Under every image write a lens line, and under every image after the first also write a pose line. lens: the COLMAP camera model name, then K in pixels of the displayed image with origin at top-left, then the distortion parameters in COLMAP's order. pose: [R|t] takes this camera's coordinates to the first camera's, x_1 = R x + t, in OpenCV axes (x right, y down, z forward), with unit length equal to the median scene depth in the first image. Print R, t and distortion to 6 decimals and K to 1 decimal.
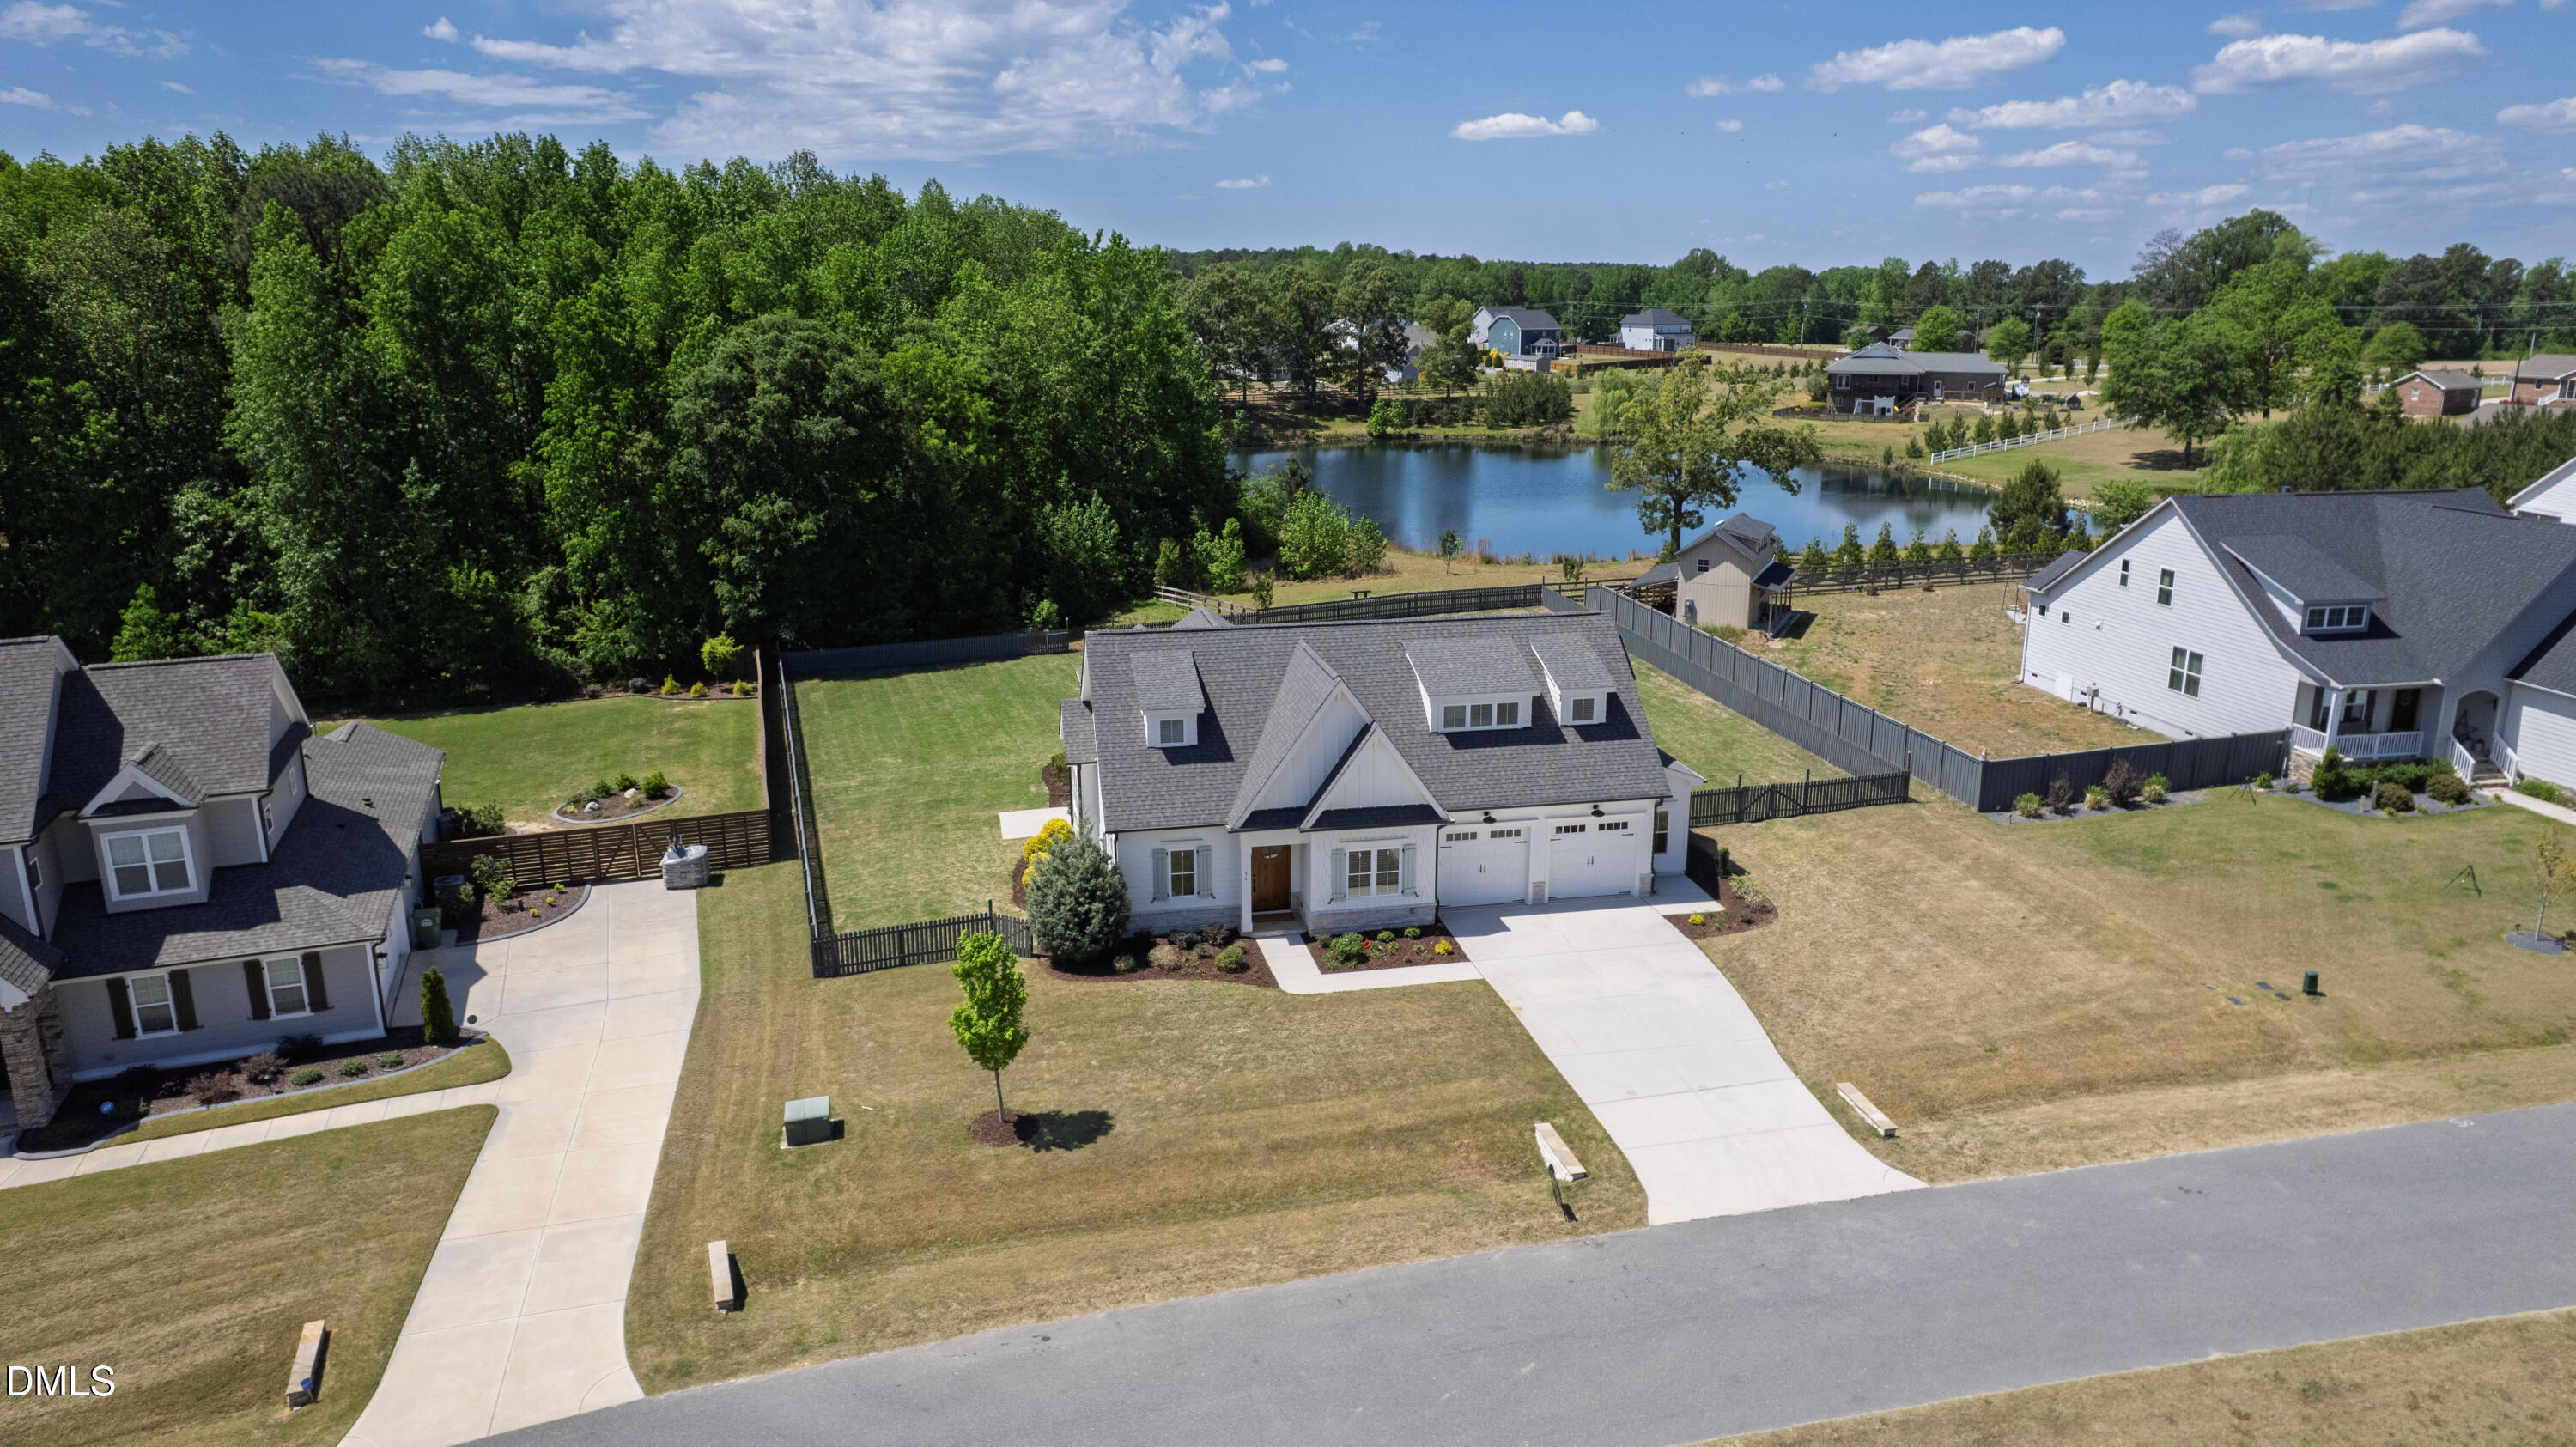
lens RADIAL K [[1763.6, 0, 1350.8], [0, 1763.6, 724.4], [0, 0, 1]] dist [-0.026635, 0.000869]
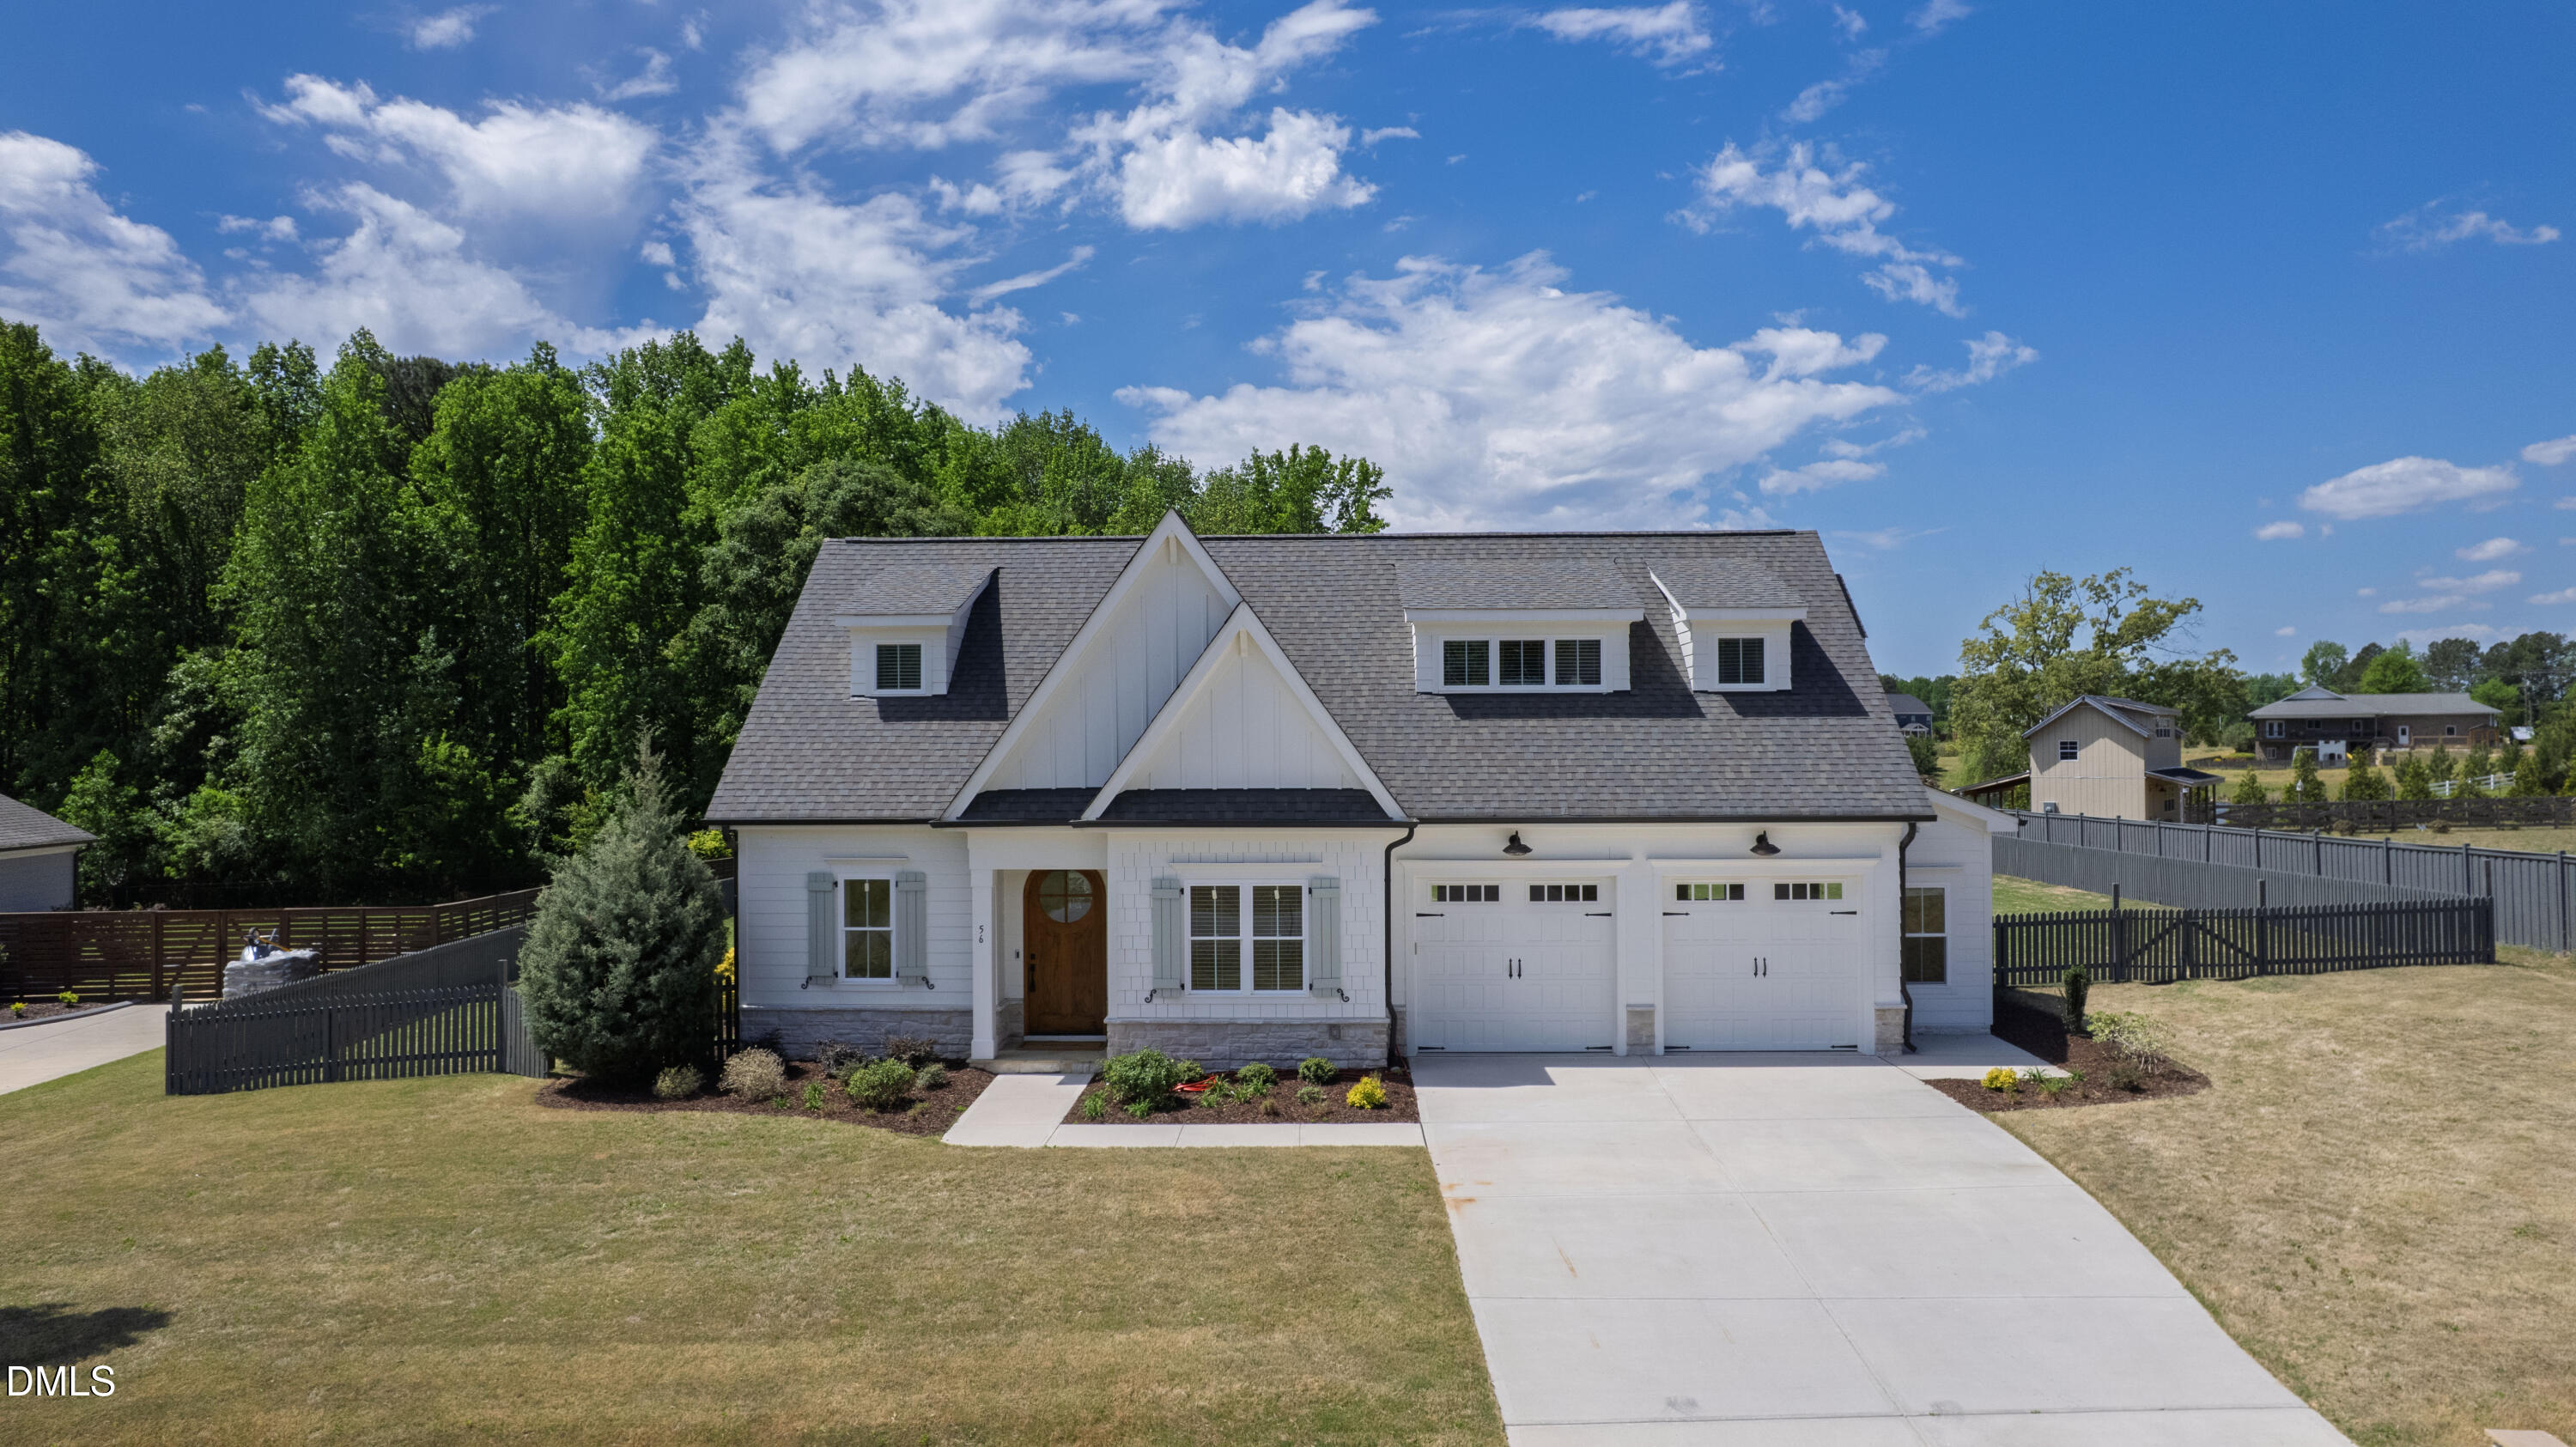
lens RADIAL K [[1732.1, 0, 1288.0], [0, 1732.1, 723.5], [0, 0, 1]] dist [-0.056553, 0.066843]
pose [[0.967905, -0.013928, -0.250928, 0.131781], [-0.051255, 0.966537, -0.251355, 0.136491], [0.246032, 0.256150, 0.934802, 0.535656]]
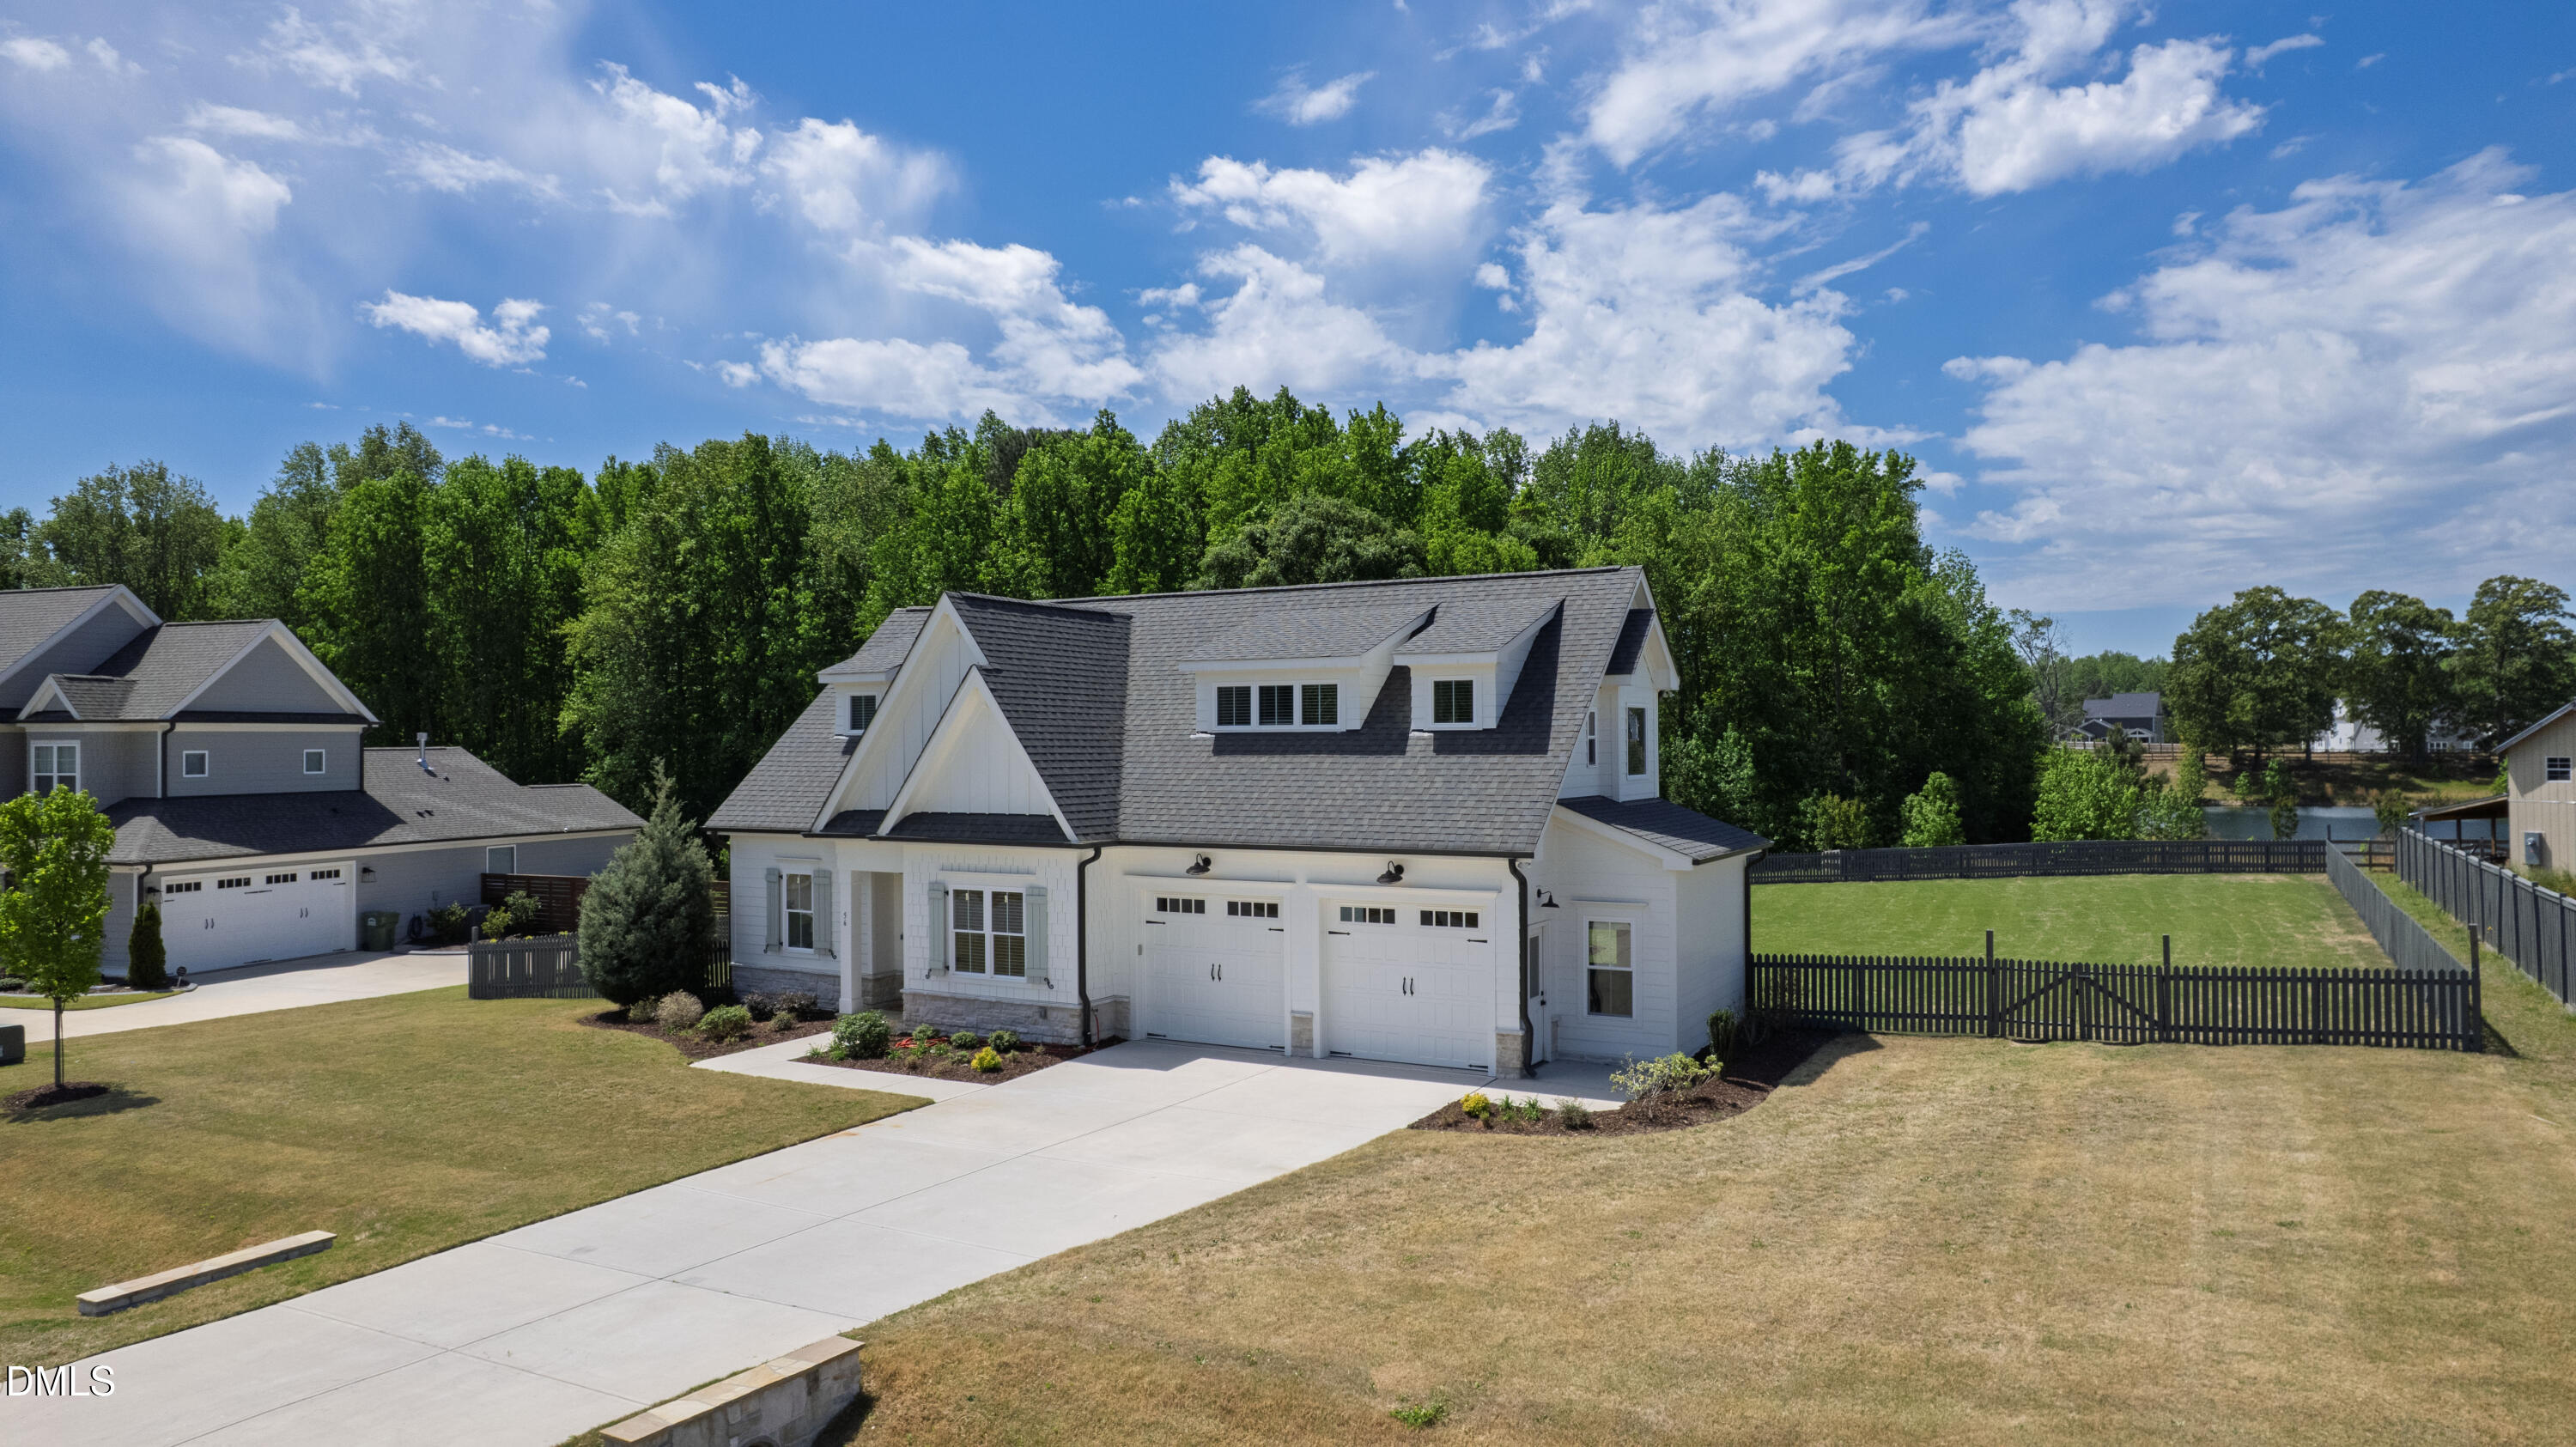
lens RADIAL K [[1702.4, 0, 1284.7], [0, 1702.4, 682.6], [0, 0, 1]] dist [-0.038490, 0.032558]
pose [[0.743367, -0.029859, -0.668217, 0.439946], [-0.157448, 0.963121, -0.218192, 0.106089], [0.650089, 0.267407, 0.711251, 0.613162]]
